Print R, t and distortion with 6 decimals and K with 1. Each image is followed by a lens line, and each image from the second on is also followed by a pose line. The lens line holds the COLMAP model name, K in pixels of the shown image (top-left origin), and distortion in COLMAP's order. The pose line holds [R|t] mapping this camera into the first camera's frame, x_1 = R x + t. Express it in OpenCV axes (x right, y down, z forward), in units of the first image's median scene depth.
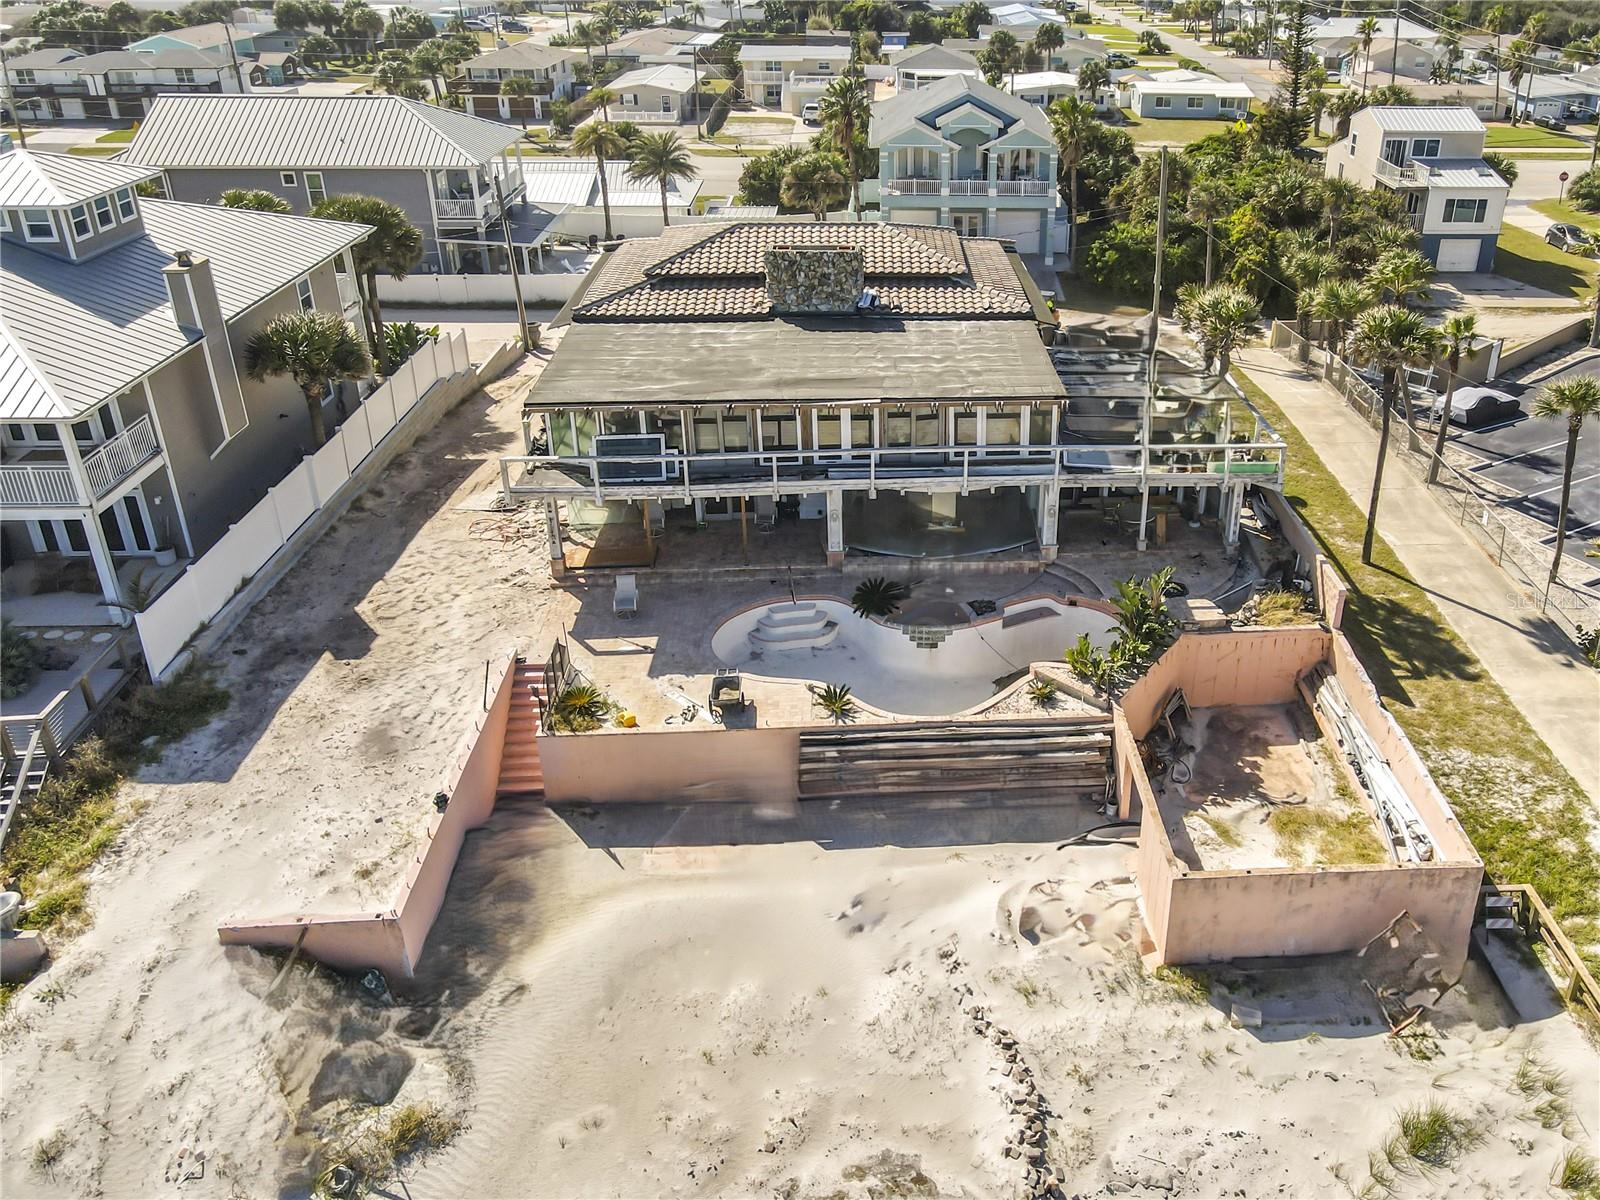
lens RADIAL K [[1254.1, 0, 969.1], [0, 1254.1, 490.2], [0, 0, 1]] dist [0.014012, 0.000762]
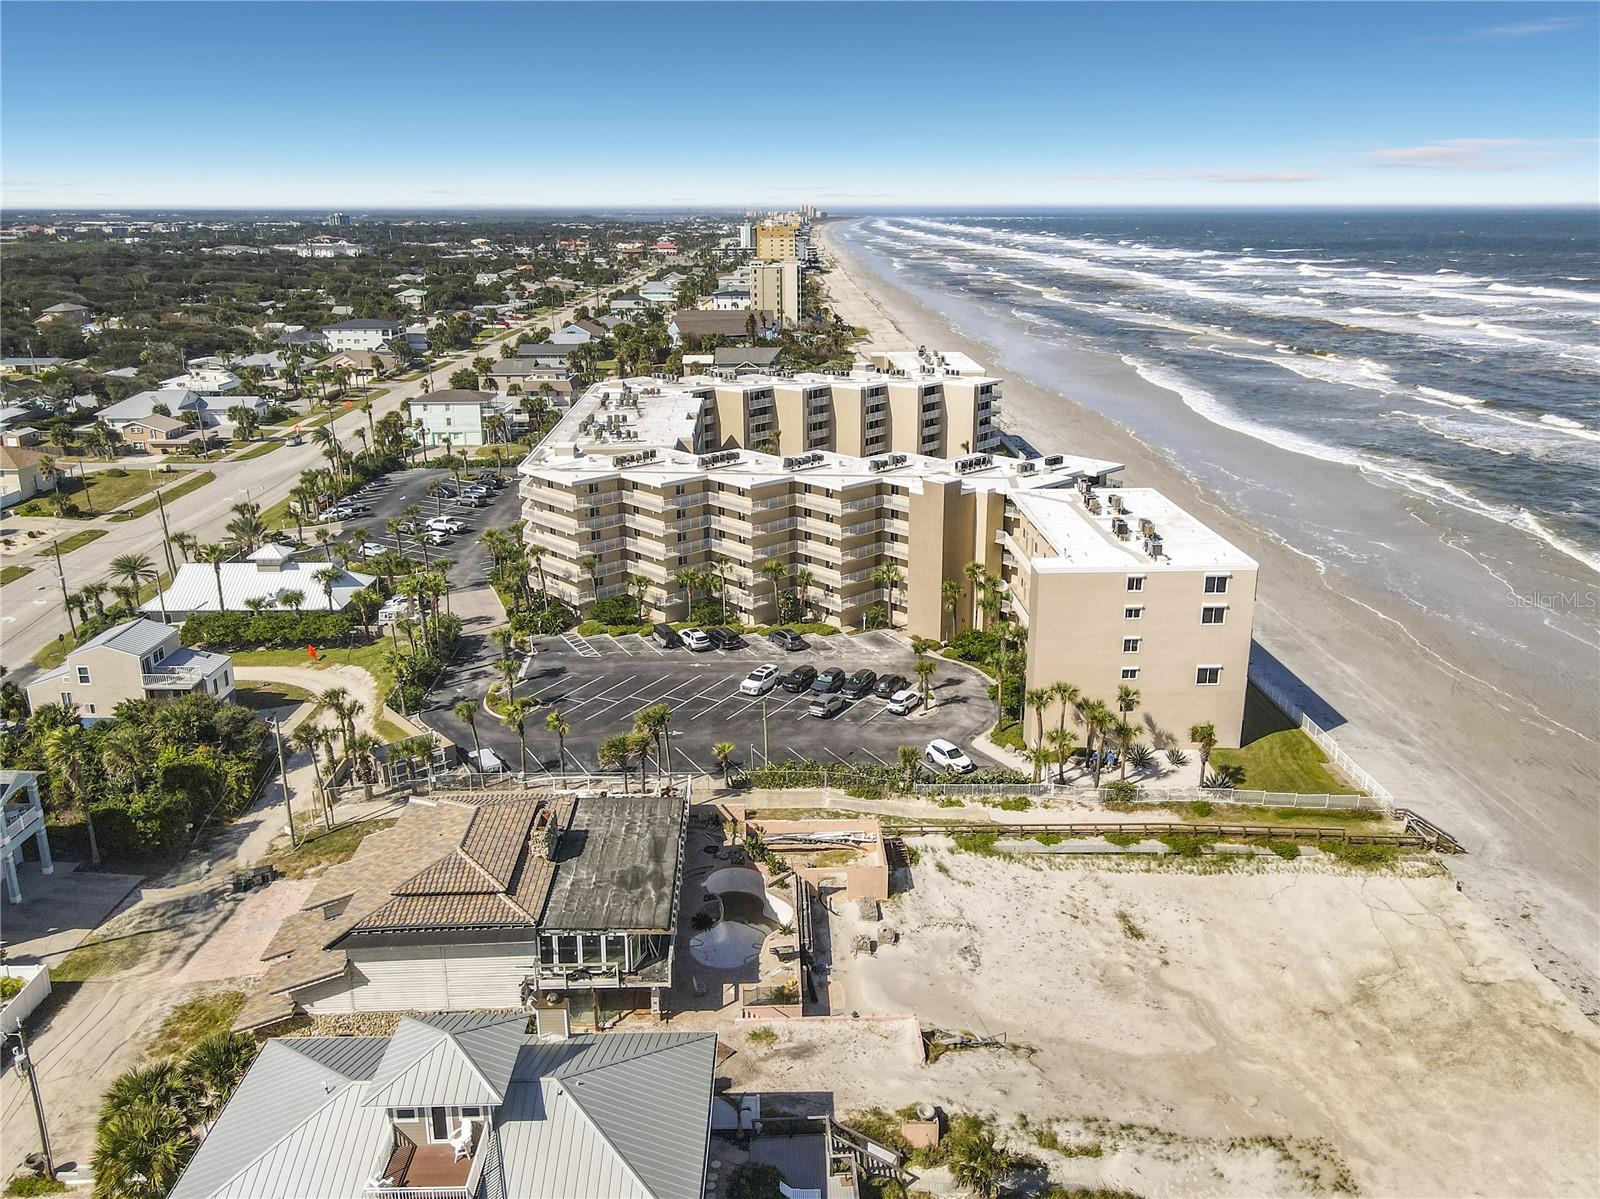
lens RADIAL K [[1231.8, 0, 822.0], [0, 1231.8, 552.8], [0, 0, 1]] dist [-0.002462, 0.047177]
pose [[0.038596, -0.289742, 0.956326, -1.793506], [0.419807, 0.873185, 0.247609, -0.848696], [-0.906792, 0.391915, 0.155337, 0.235188]]
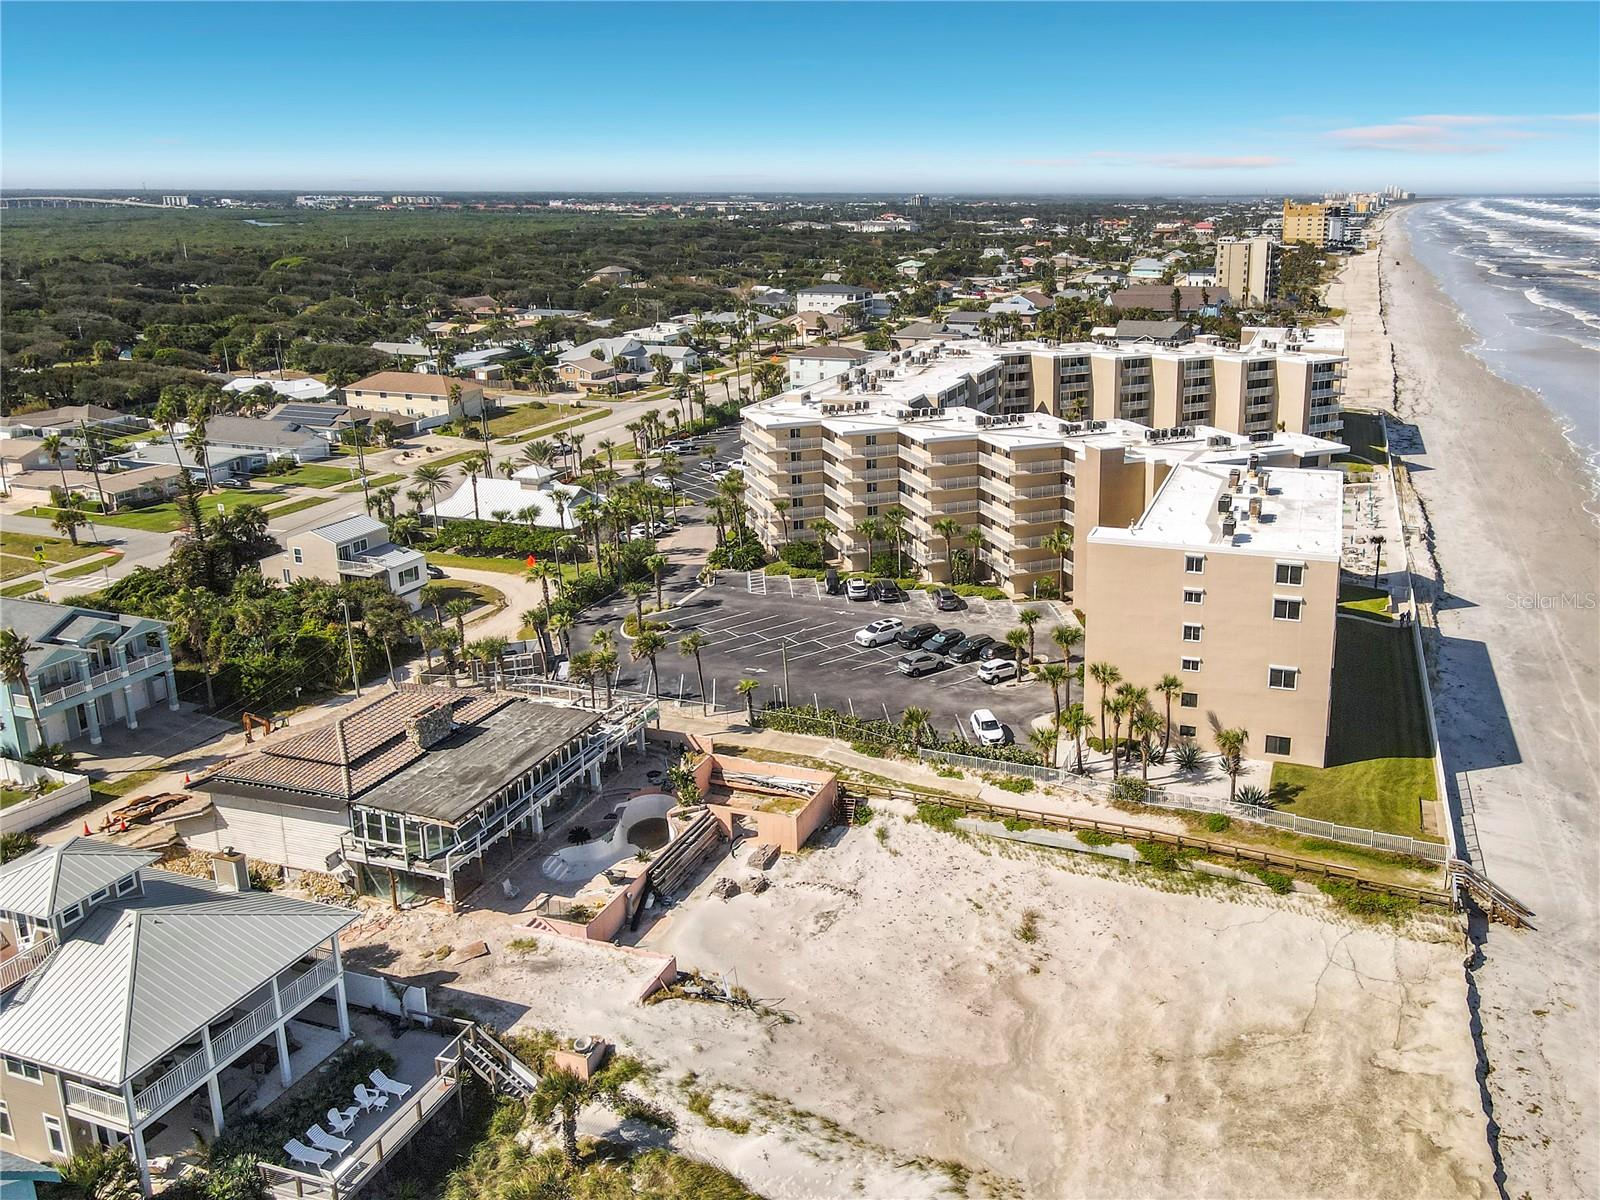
lens RADIAL K [[1254.1, 0, 969.1], [0, 1254.1, 490.2], [0, 0, 1]] dist [0.014012, 0.000762]
pose [[0.366670, -0.236211, 0.899865, -1.559120], [0.395141, 0.915197, 0.079227, -0.346762], [-0.842269, 0.326524, 0.428912, -0.654703]]
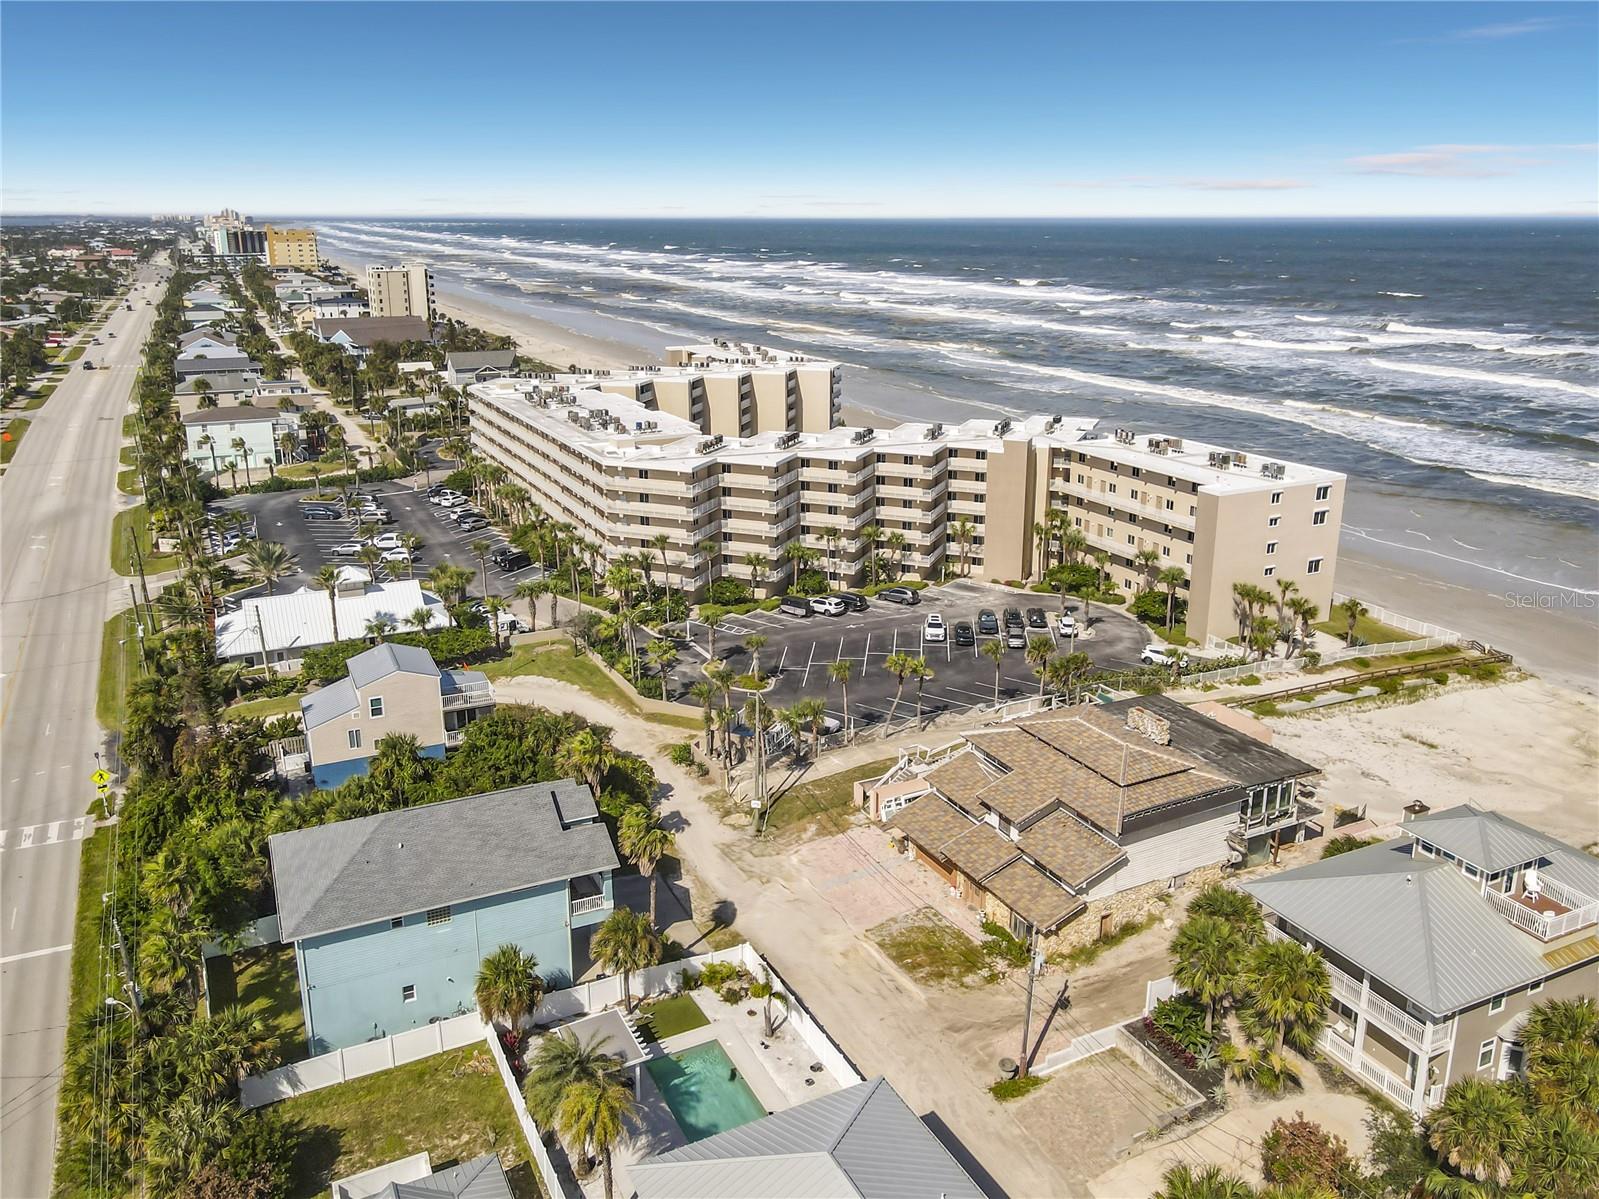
lens RADIAL K [[1222.7, 0, 817.2], [0, 1222.7, 576.4], [0, 0, 1]] dist [0.021885, 0.009287]
pose [[-0.382574, -0.282266, 0.879752, -1.750644], [0.378067, 0.820995, 0.427823, -1.561543], [-0.843032, 0.496279, -0.207376, 1.895518]]
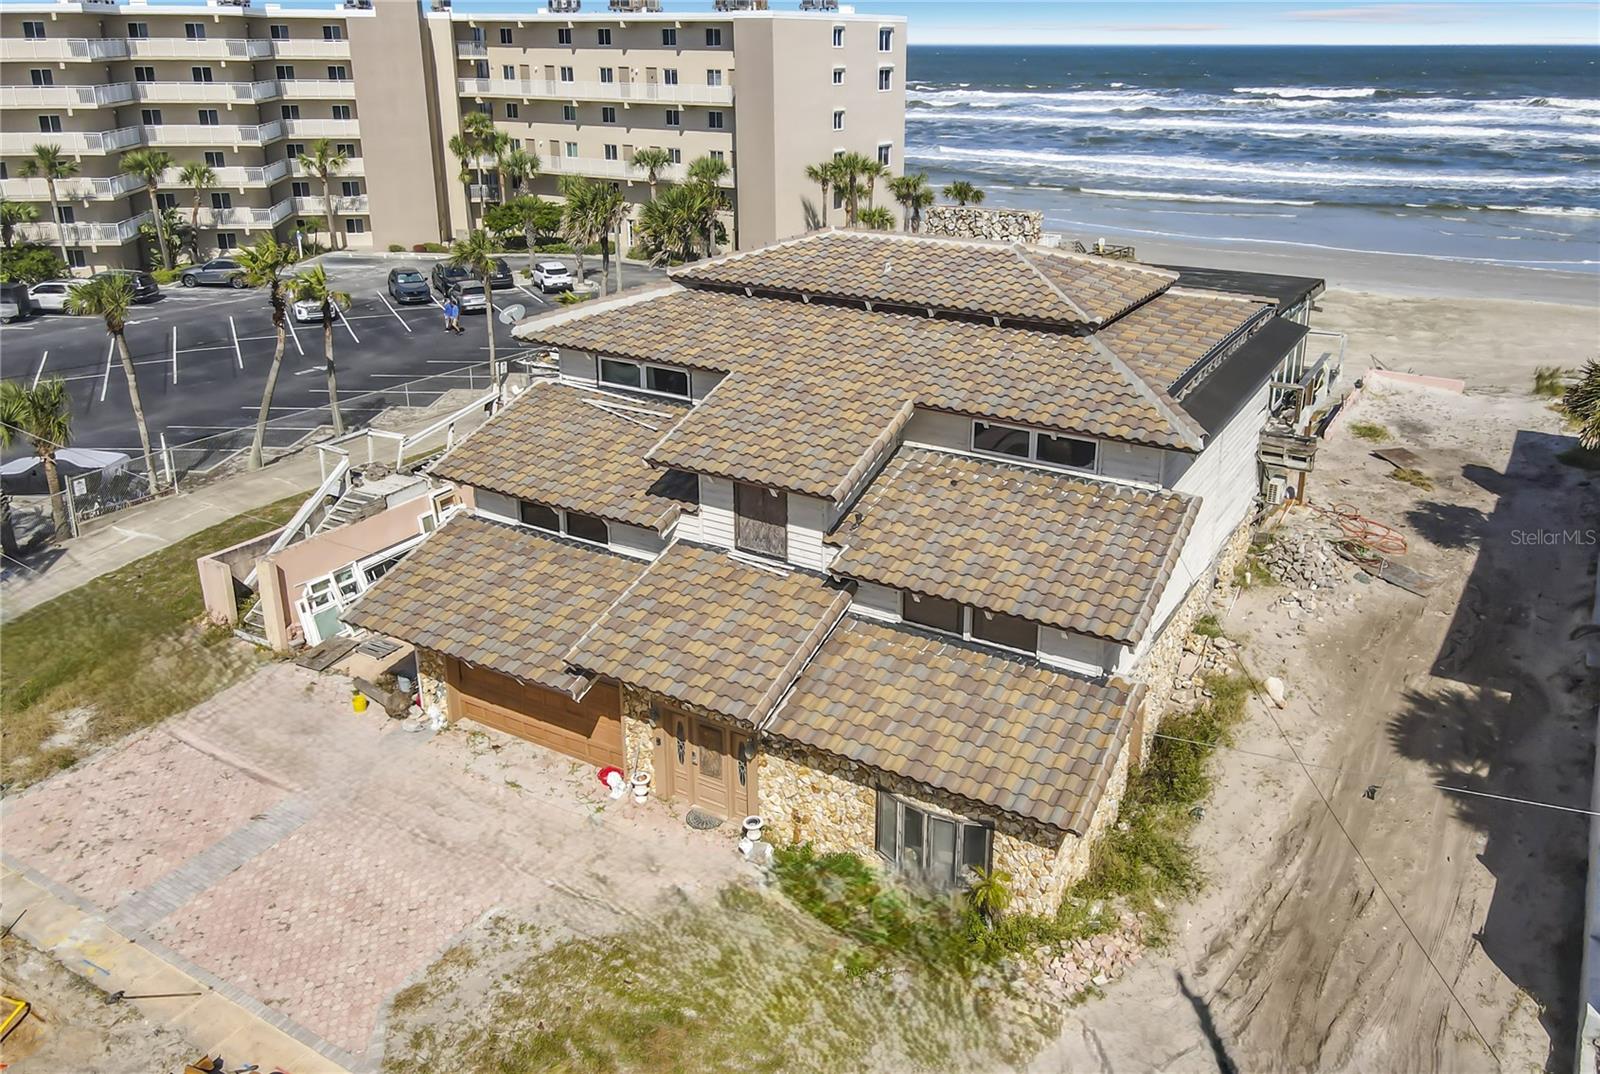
lens RADIAL K [[1227.9, 0, 811.2], [0, 1227.9, 446.8], [0, 0, 1]] dist [0.014397, -0.000718]
pose [[-0.807264, -0.204844, 0.553501, -0.546295], [0.231196, 0.753124, 0.615916, -0.640537], [-0.543022, 0.625174, -0.560611, 1.728603]]
